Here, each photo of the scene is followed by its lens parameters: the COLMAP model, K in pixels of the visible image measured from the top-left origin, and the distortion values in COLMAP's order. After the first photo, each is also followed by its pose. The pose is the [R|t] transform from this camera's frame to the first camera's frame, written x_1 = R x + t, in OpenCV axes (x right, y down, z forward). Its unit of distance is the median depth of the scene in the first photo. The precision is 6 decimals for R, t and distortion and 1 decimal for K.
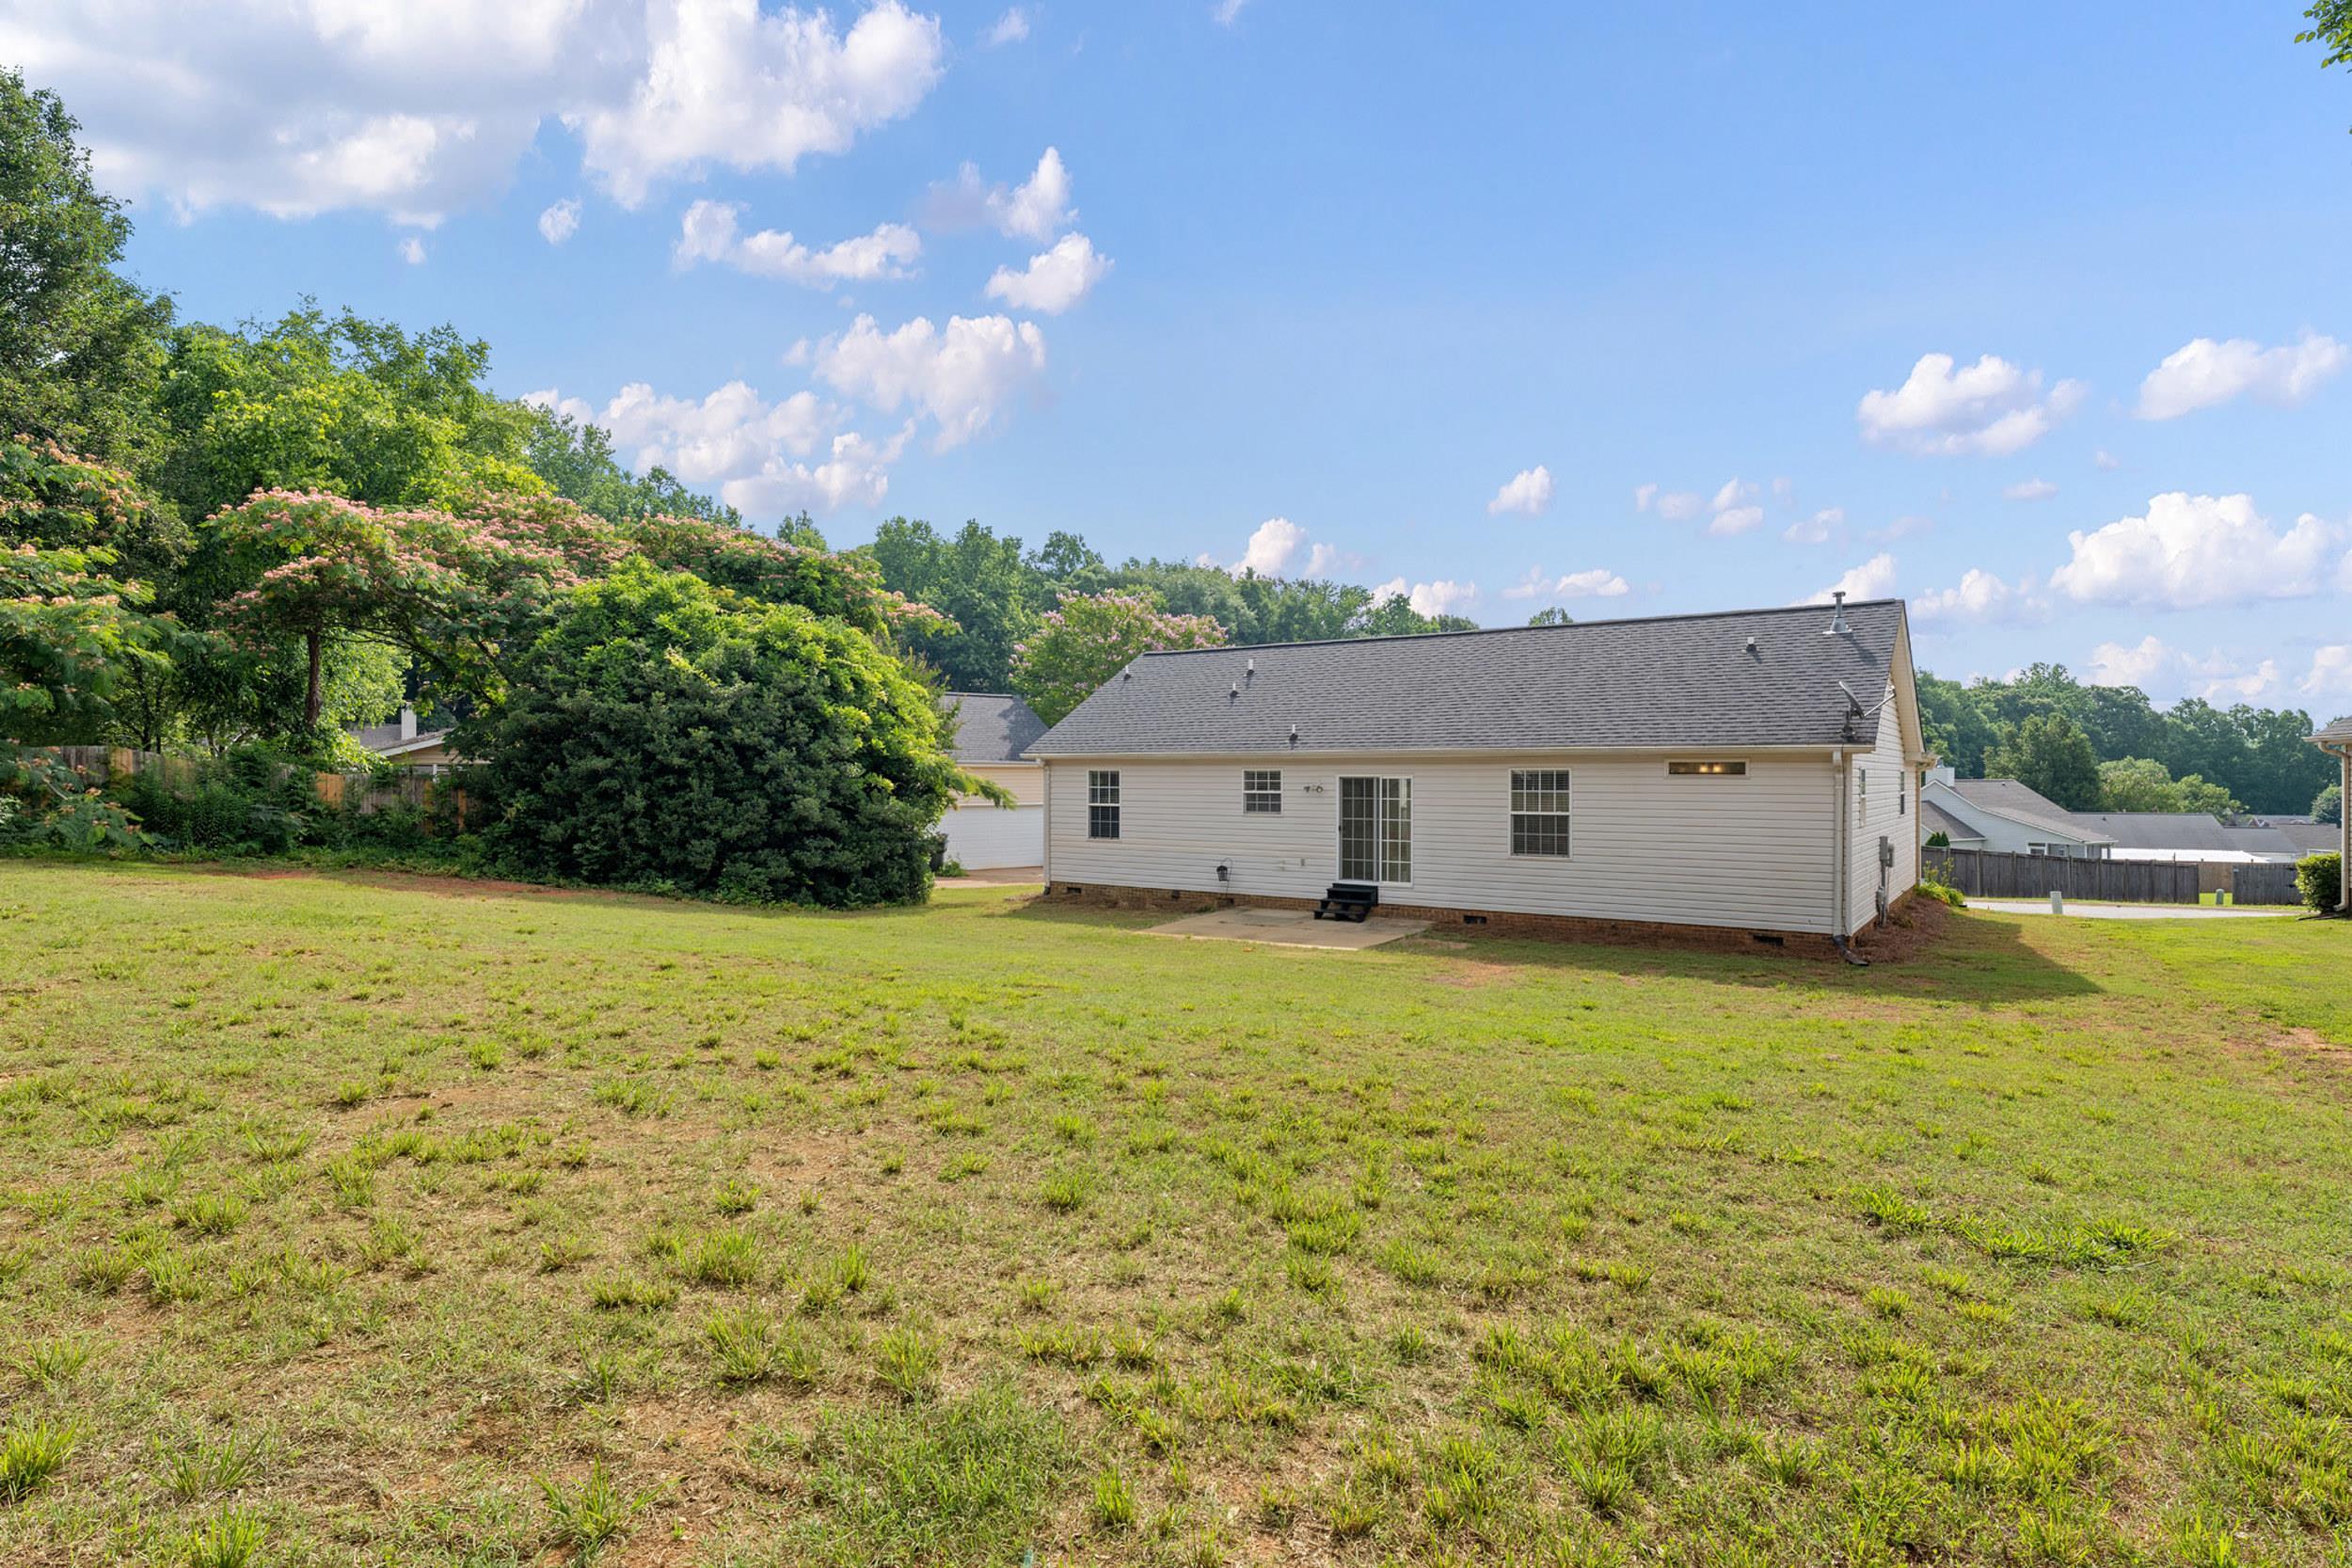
lens RADIAL K [[1212.3, 0, 1176.0], [0, 1212.3, 784.0], [0, 0, 1]] dist [-0.001553, -0.000140]
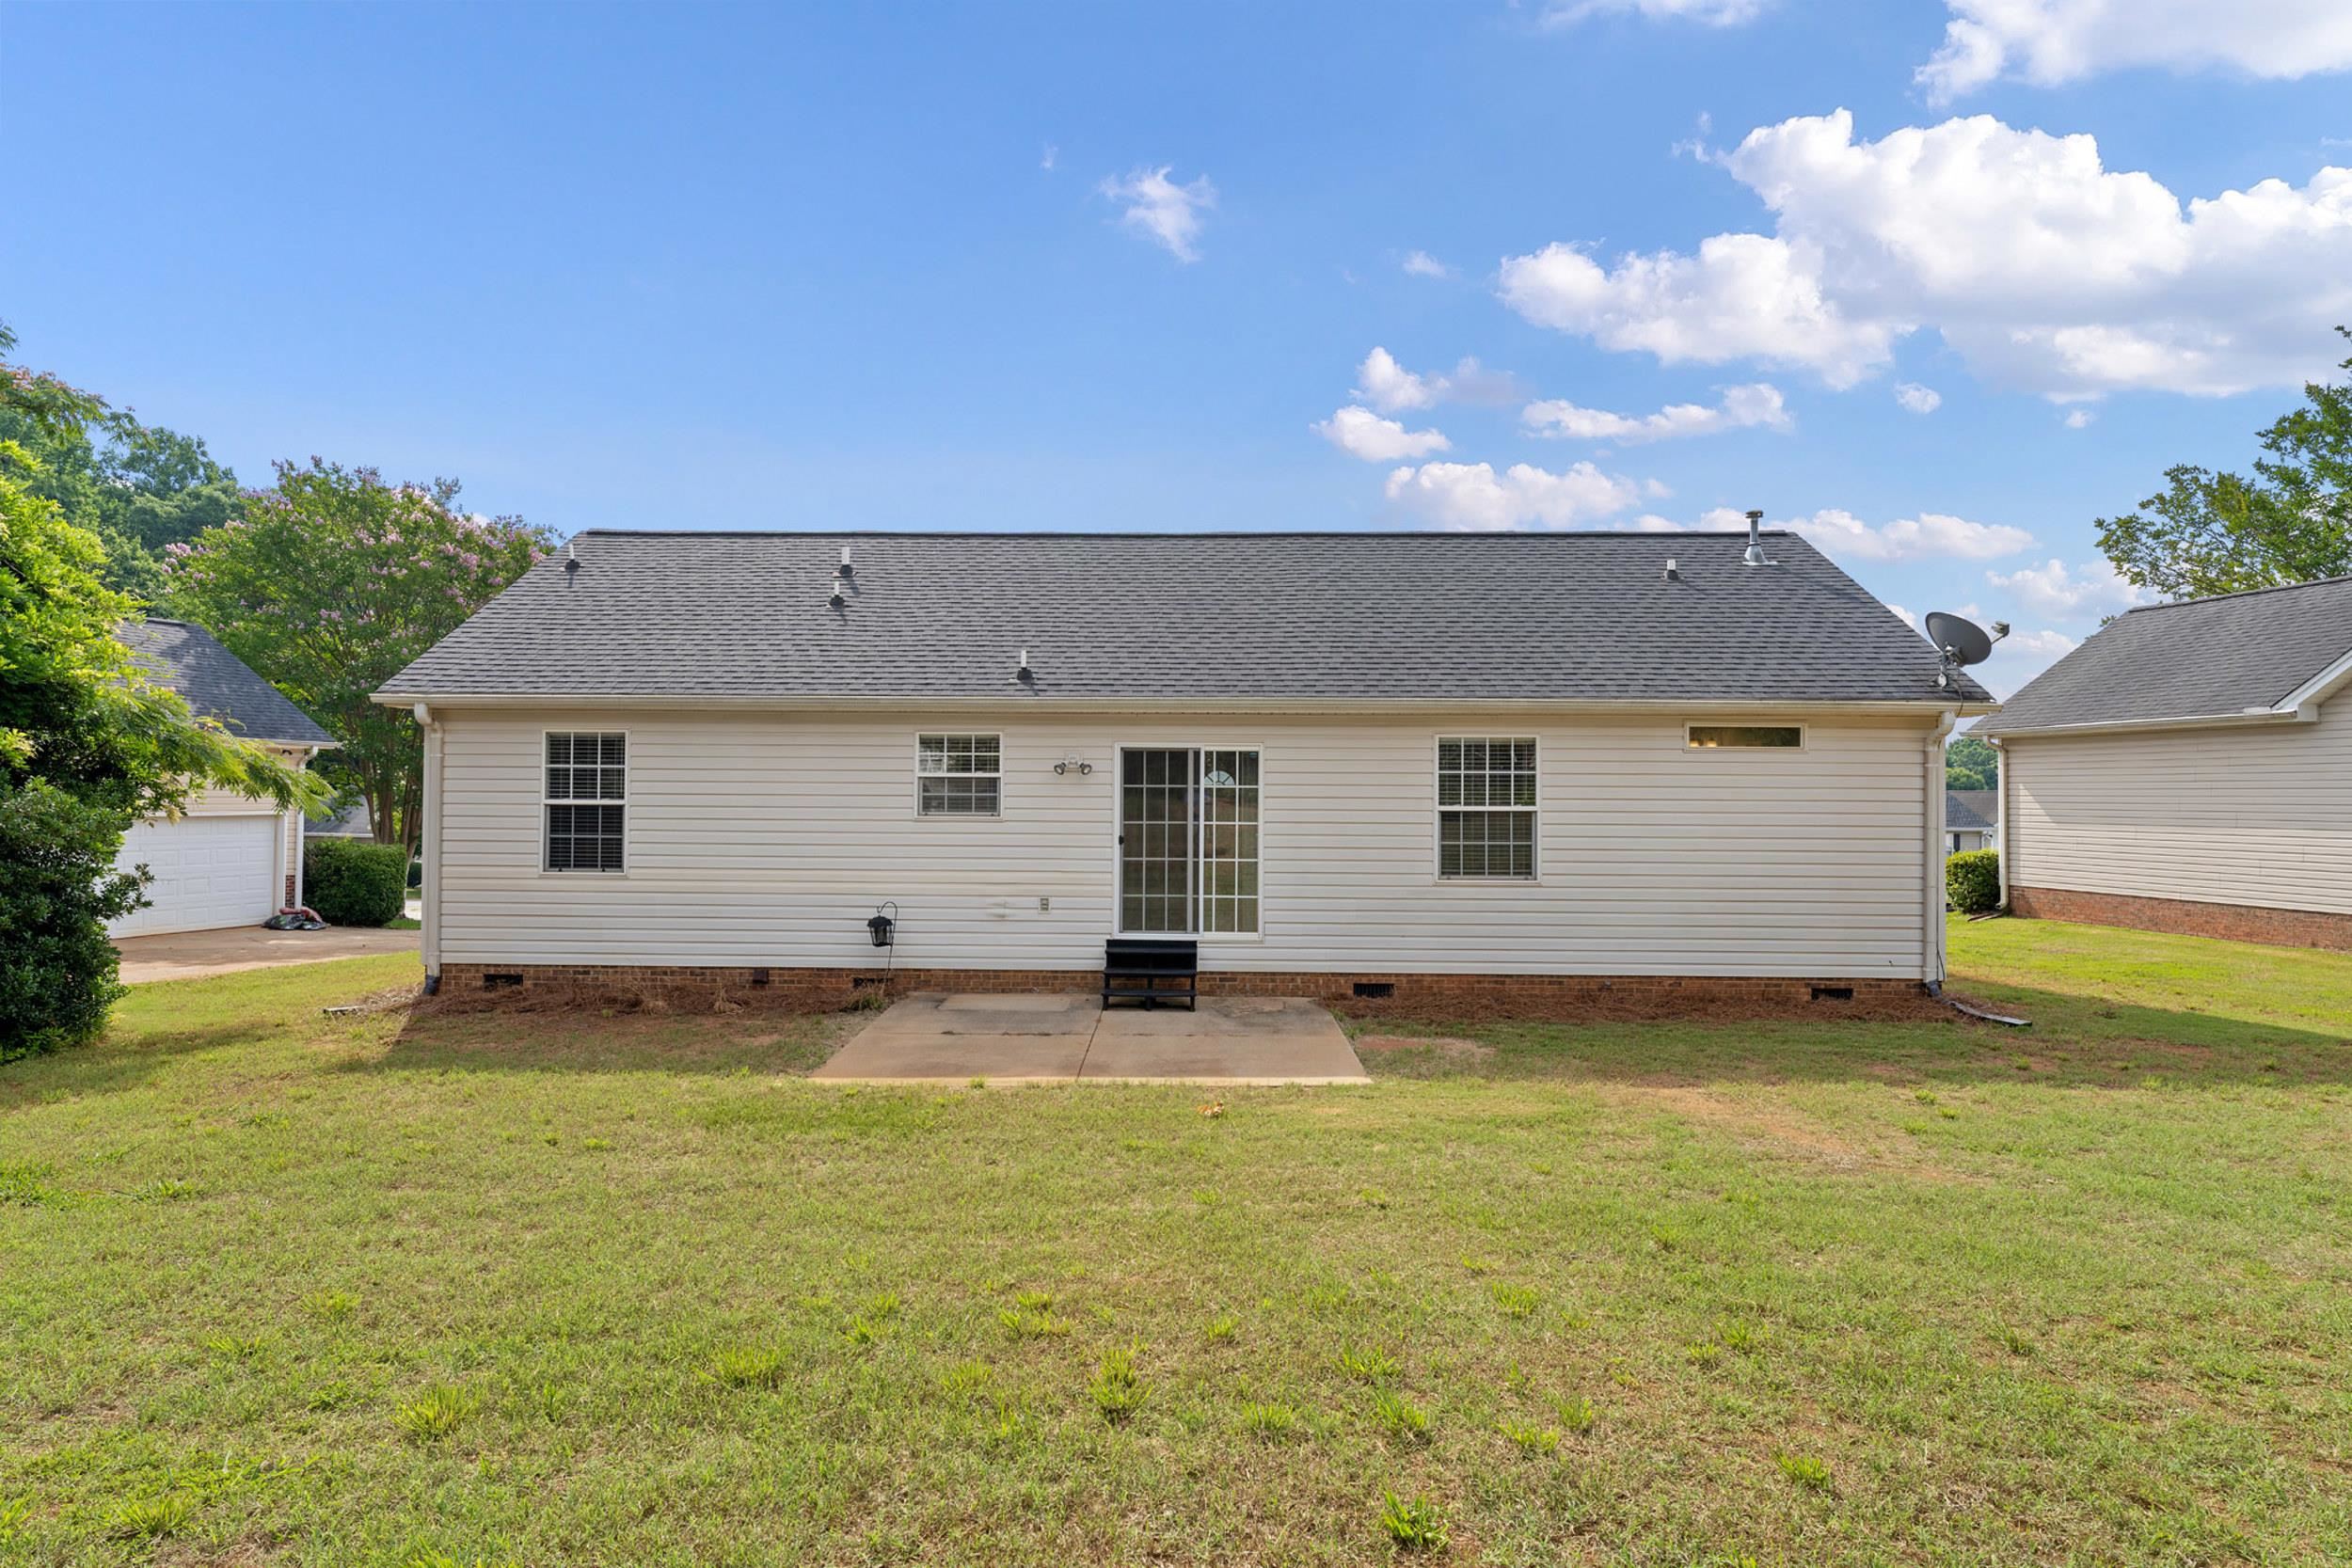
lens RADIAL K [[1294.6, 0, 1176.0], [0, 1294.6, 784.0], [0, 0, 1]] dist [-0.001137, -0.000843]
pose [[0.830355, 0.008819, 0.557165, -0.171689], [-0.001707, 0.999910, -0.013283, 0.018451], [-0.557232, 0.010078, 0.830296, 0.486208]]
